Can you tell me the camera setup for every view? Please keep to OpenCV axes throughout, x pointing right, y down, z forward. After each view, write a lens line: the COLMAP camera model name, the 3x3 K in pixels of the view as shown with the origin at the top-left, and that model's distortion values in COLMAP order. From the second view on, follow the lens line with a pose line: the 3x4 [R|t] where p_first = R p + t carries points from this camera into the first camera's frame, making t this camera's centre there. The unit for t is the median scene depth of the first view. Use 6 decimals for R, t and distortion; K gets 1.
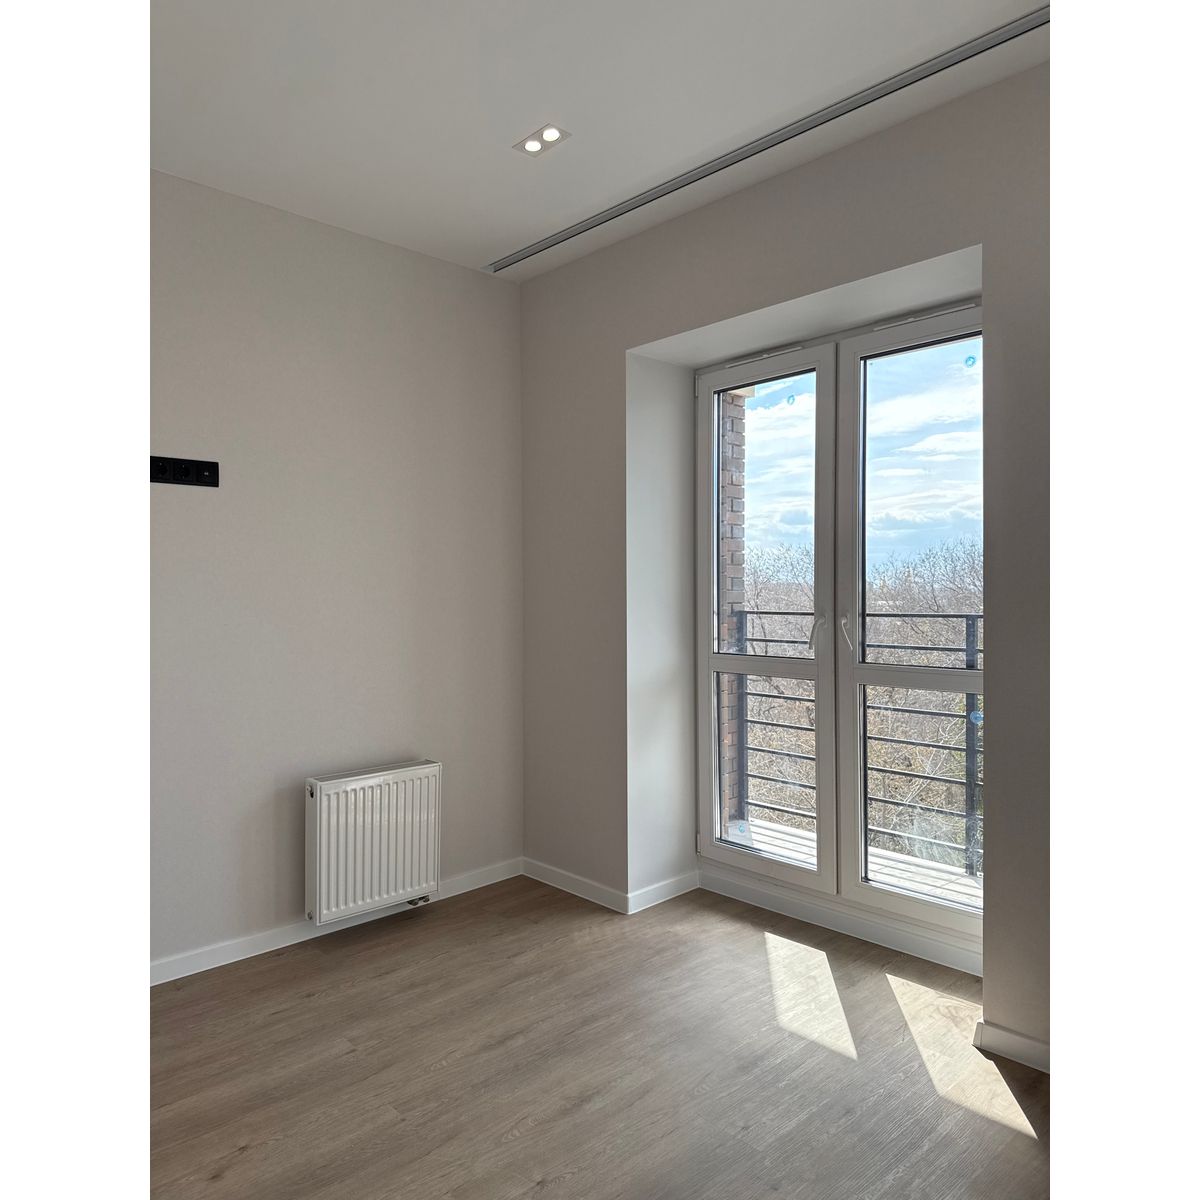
lens RADIAL K [[840.4, 0, 600.0], [0, 840.4, 600.0], [0, 0, 1]] dist [0.009761, -0.032193]
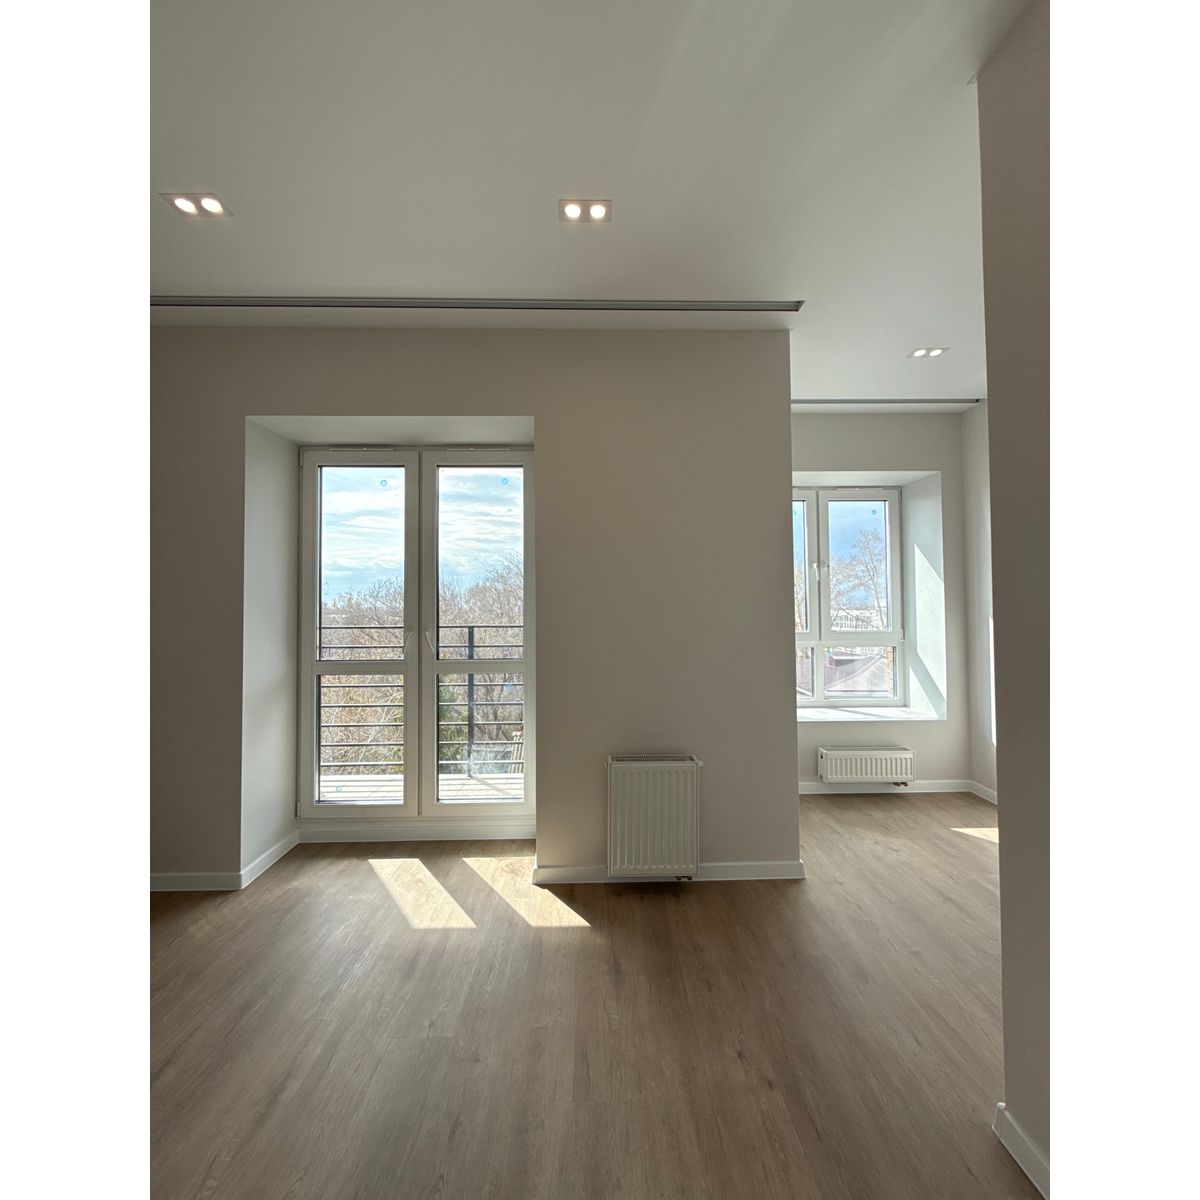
lens RADIAL K [[477.2, 0, 599.7], [0, 477.2, 595.0], [0, 0, 1]] dist [0.000693, 0.000060]
pose [[0.675969, 0.019560, 0.736671, -0.142783], [0.008654, 0.999368, -0.034476, -0.012051], [-0.736880, 0.029680, 0.675372, 0.184404]]
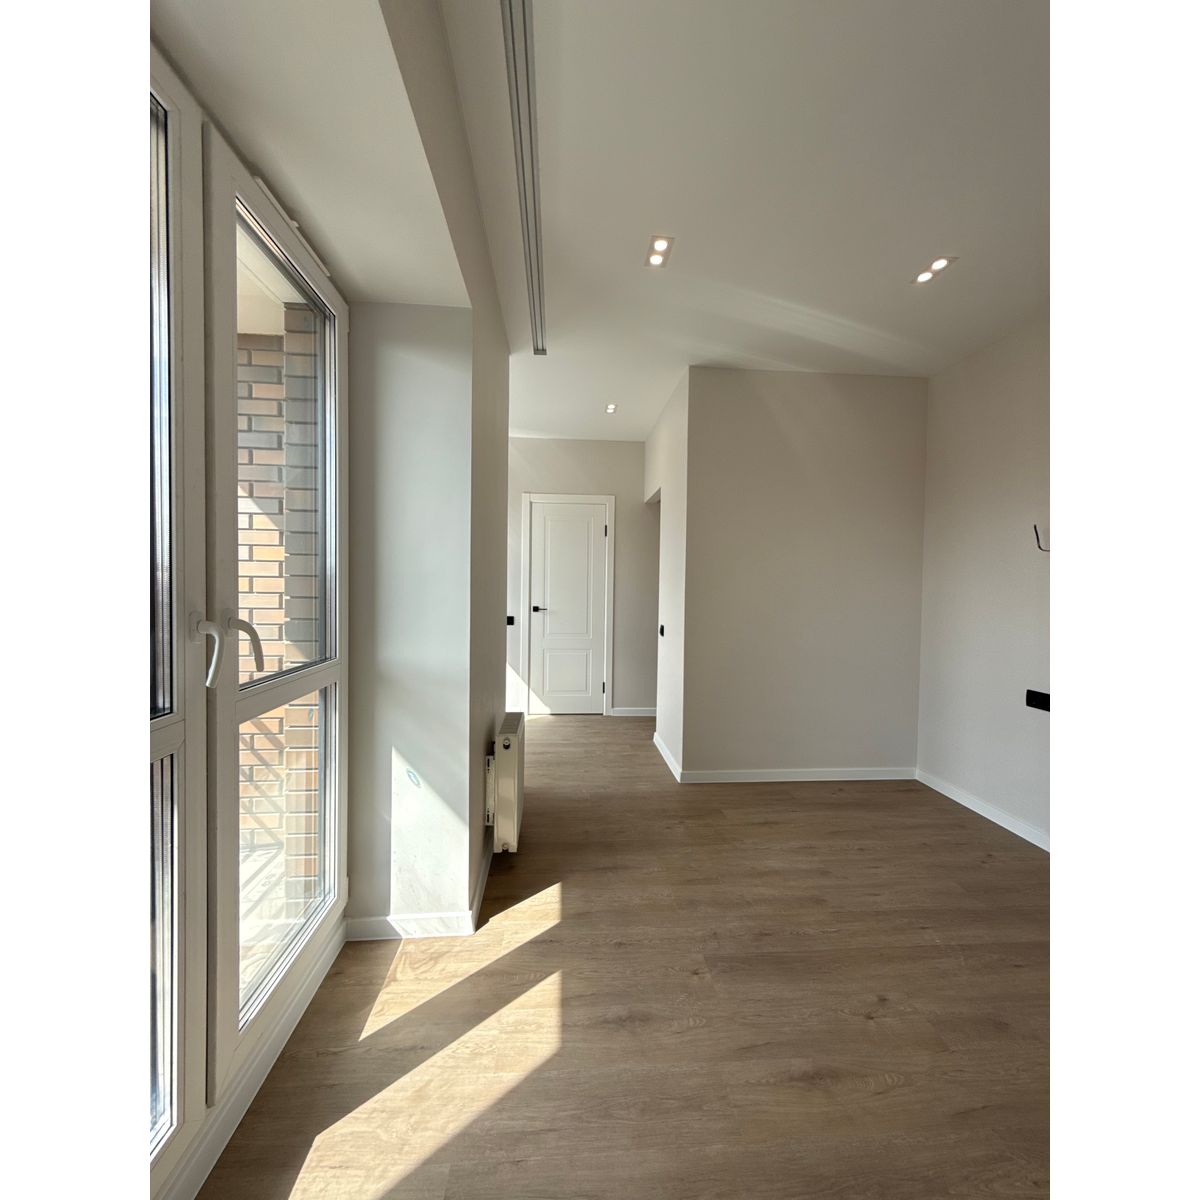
lens RADIAL K [[477.2, 0, 599.7], [0, 477.2, 595.0], [0, 0, 1]] dist [0.000693, 0.000060]
pose [[-0.777820, -0.019308, 0.628191, -0.122997], [-0.004783, 0.999681, 0.024803, -0.007266], [-0.628469, 0.016287, -0.777664, 1.129342]]
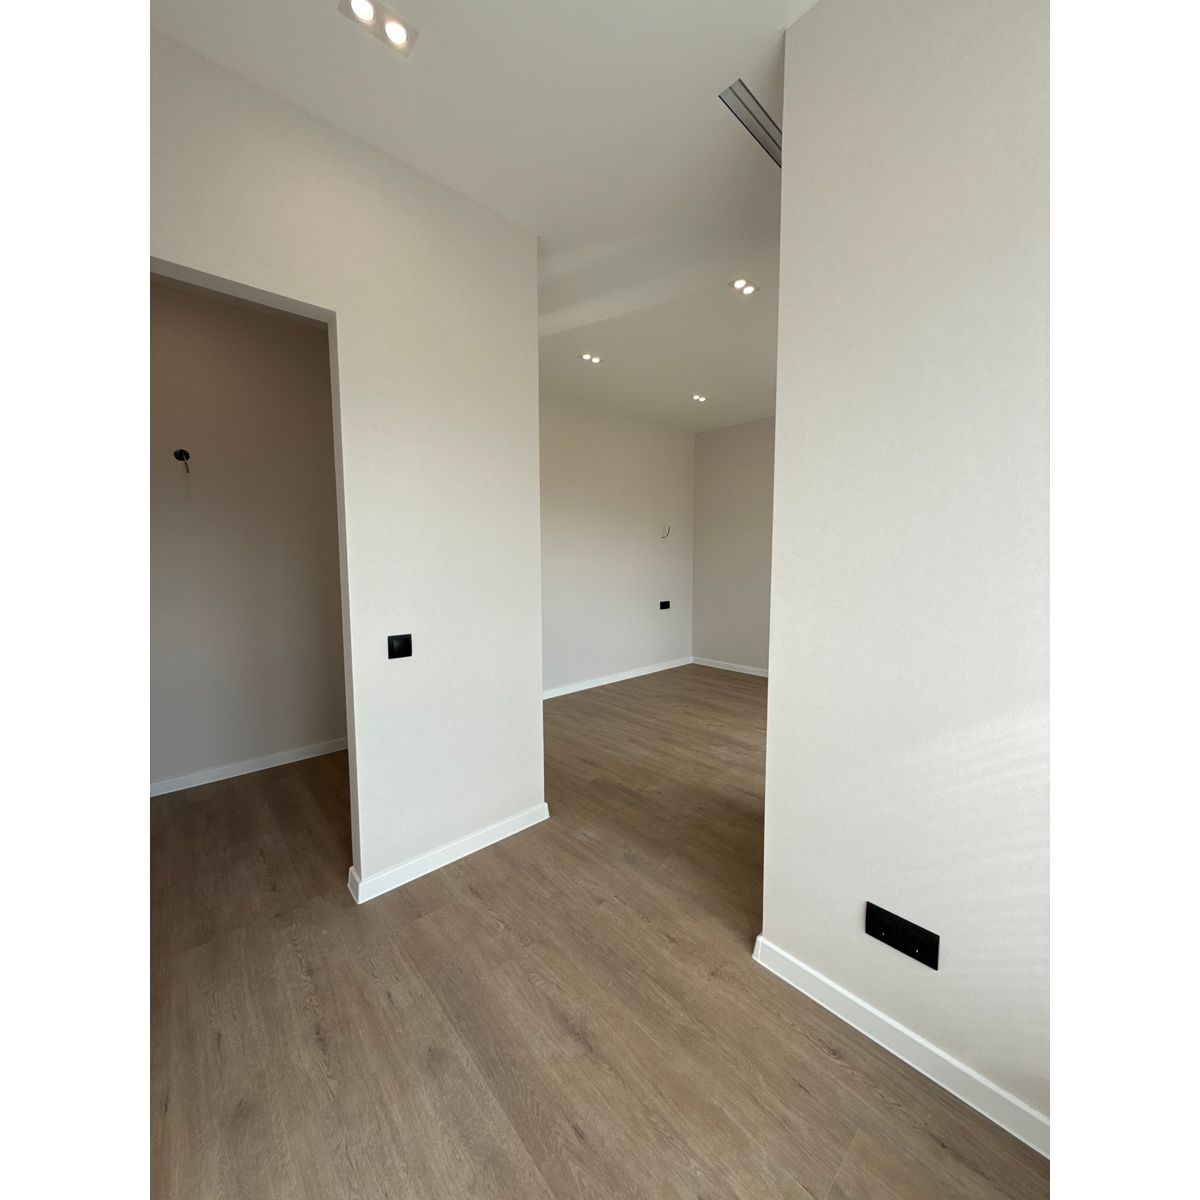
lens RADIAL K [[477.2, 0, 599.7], [0, 477.2, 595.0], [0, 0, 1]] dist [0.000693, 0.000060]
pose [[-0.020713, 0.078237, -0.996720, 1.124047], [-0.008925, 0.996879, 0.078435, 0.003582], [0.999746, 0.010520, -0.019950, 0.318315]]
